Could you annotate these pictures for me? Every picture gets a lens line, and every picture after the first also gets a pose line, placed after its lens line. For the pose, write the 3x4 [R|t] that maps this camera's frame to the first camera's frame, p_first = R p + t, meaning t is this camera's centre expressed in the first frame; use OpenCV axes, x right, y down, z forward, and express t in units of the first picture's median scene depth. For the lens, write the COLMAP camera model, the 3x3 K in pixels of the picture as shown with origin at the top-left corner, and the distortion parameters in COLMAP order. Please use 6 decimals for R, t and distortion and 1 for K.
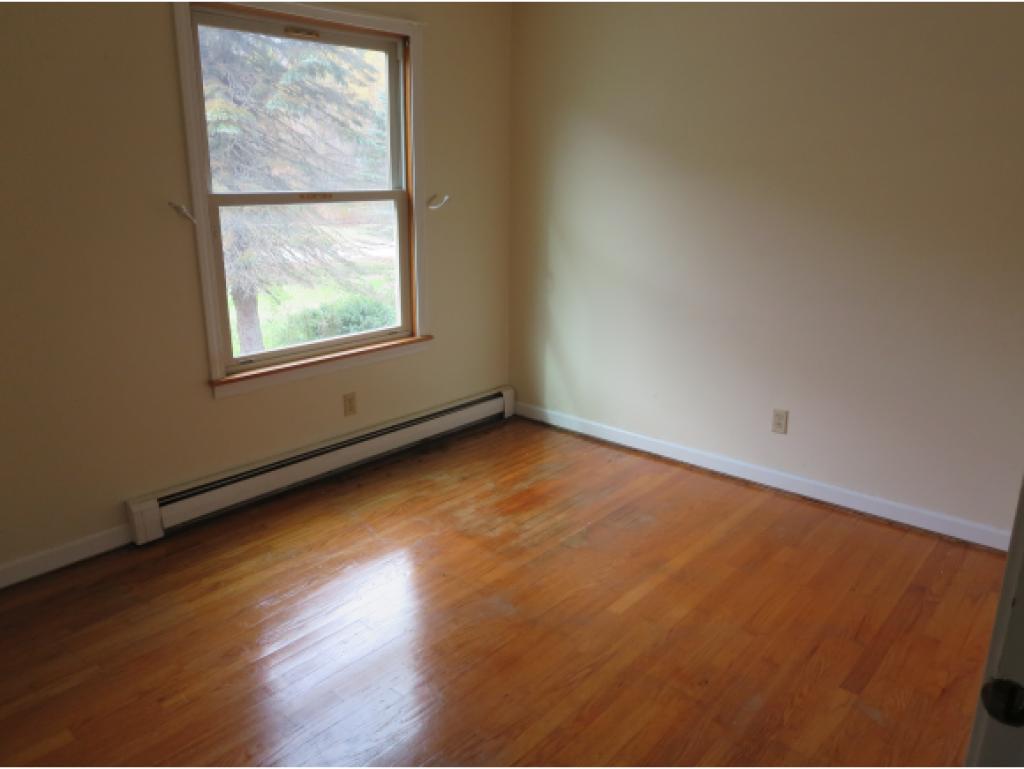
lens RADIAL K [[739.2, 0, 512.0], [0, 739.2, 384.5], [0, 0, 1]] dist [-0.001170, -0.000312]
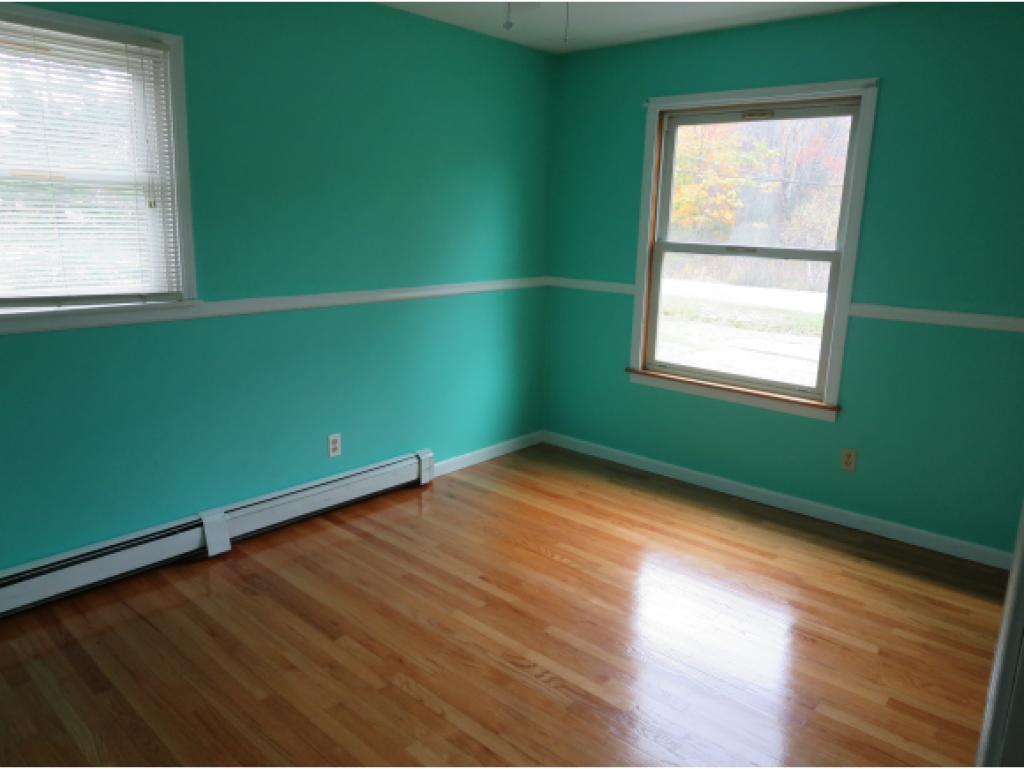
lens RADIAL K [[739.2, 0, 512.0], [0, 739.2, 384.5], [0, 0, 1]] dist [-0.001170, -0.000312]
pose [[0.001254, 0.213433, -0.976957, 0.946061], [-0.318219, 0.926258, 0.201949, -0.182007], [0.948017, 0.310632, 0.069080, 0.658375]]
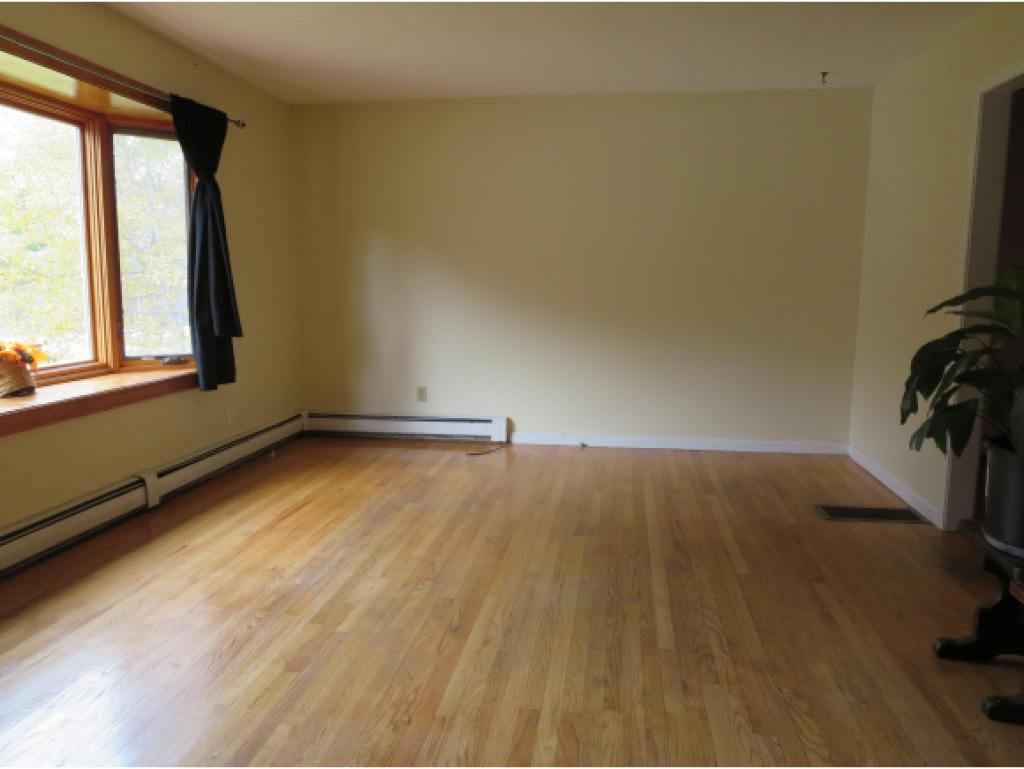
lens RADIAL K [[739.2, 0, 512.0], [0, 739.2, 384.5], [0, 0, 1]] dist [-0.001170, -0.000312]
pose [[0.839209, -0.071408, 0.539100, -0.422287], [0.141362, 0.985907, -0.089464, 0.135617], [-0.525114, 0.151287, 0.837477, -0.311203]]
